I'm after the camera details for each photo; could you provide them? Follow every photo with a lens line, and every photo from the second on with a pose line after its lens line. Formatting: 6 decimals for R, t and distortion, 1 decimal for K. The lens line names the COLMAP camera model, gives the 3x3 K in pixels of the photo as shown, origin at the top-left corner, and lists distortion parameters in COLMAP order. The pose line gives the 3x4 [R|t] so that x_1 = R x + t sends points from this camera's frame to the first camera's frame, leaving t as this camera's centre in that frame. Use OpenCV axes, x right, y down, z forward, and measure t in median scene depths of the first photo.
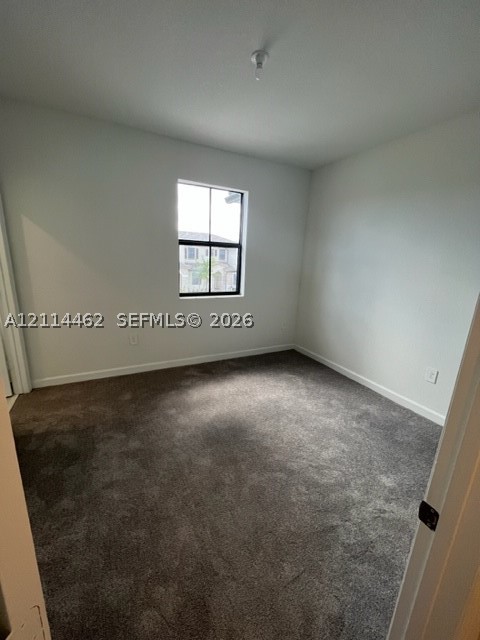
lens RADIAL K [[258.1, 0, 239.3], [0, 258.1, 316.8], [0, 0, 1]] dist [0.000845, 0.000090]
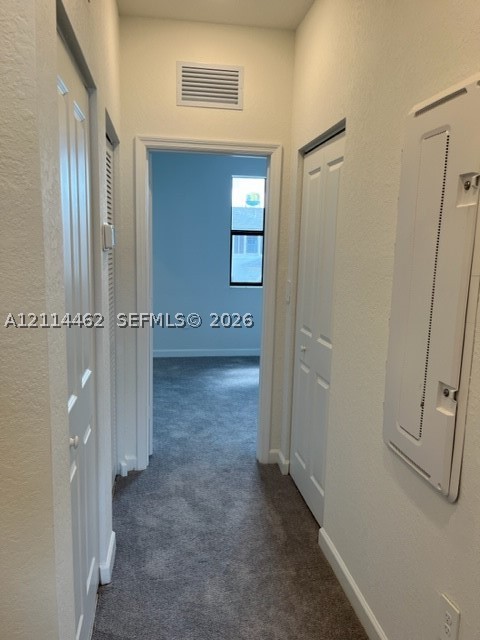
lens RADIAL K [[482.6, 0, 240.0], [0, 482.6, 321.5], [0, 0, 1]] dist [0.011954, 0.003159]
pose [[0.948164, 0.020527, -0.317118, 0.483985], [-0.051562, 0.994626, -0.089783, 0.273398], [0.313571, 0.101480, 0.944127, -0.900757]]
